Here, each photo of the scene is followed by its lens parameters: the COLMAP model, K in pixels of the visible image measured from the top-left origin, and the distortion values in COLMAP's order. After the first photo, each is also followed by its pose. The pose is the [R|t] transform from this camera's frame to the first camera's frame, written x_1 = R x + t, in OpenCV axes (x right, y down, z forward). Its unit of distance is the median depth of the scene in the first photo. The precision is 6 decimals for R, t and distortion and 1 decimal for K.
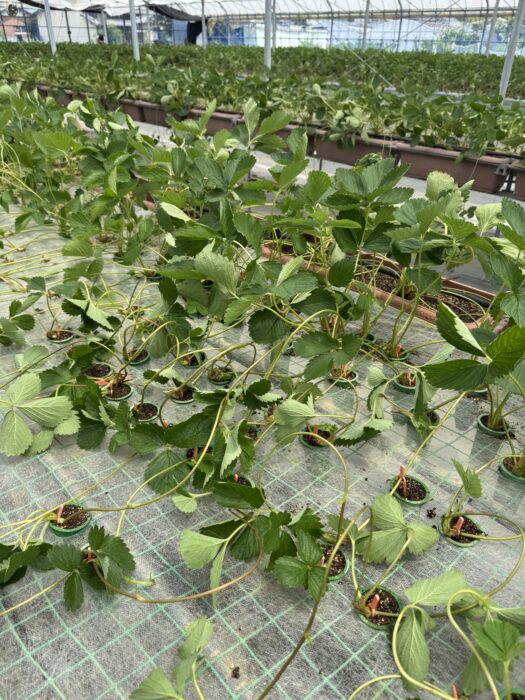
lens RADIAL K [[527.4, 0, 262.5], [0, 527.4, 350.0], [0, 0, 1]] dist [0.000316, -0.003823]
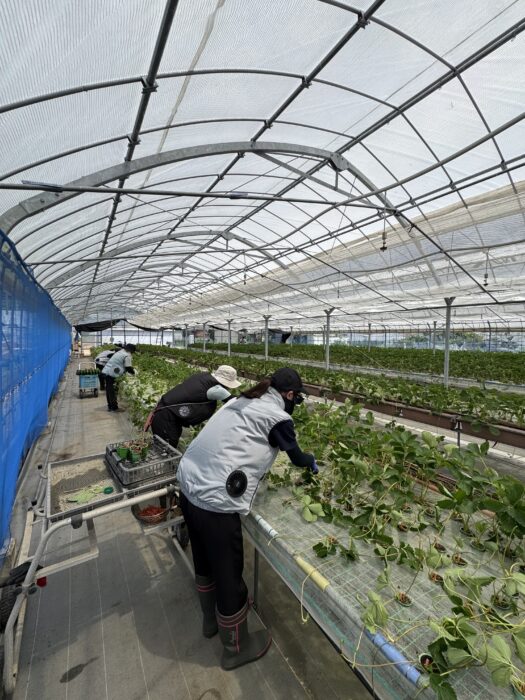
lens RADIAL K [[283.1, 0, 262.5], [0, 283.1, 350.0], [0, 0, 1]] dist [-0.000177, -0.000058]
pose [[0.982217, 0.005172, -0.187676, -0.339019], [-0.094443, 0.877551, -0.470090, 0.094337], [0.162264, 0.479455, 0.862434, -0.905972]]
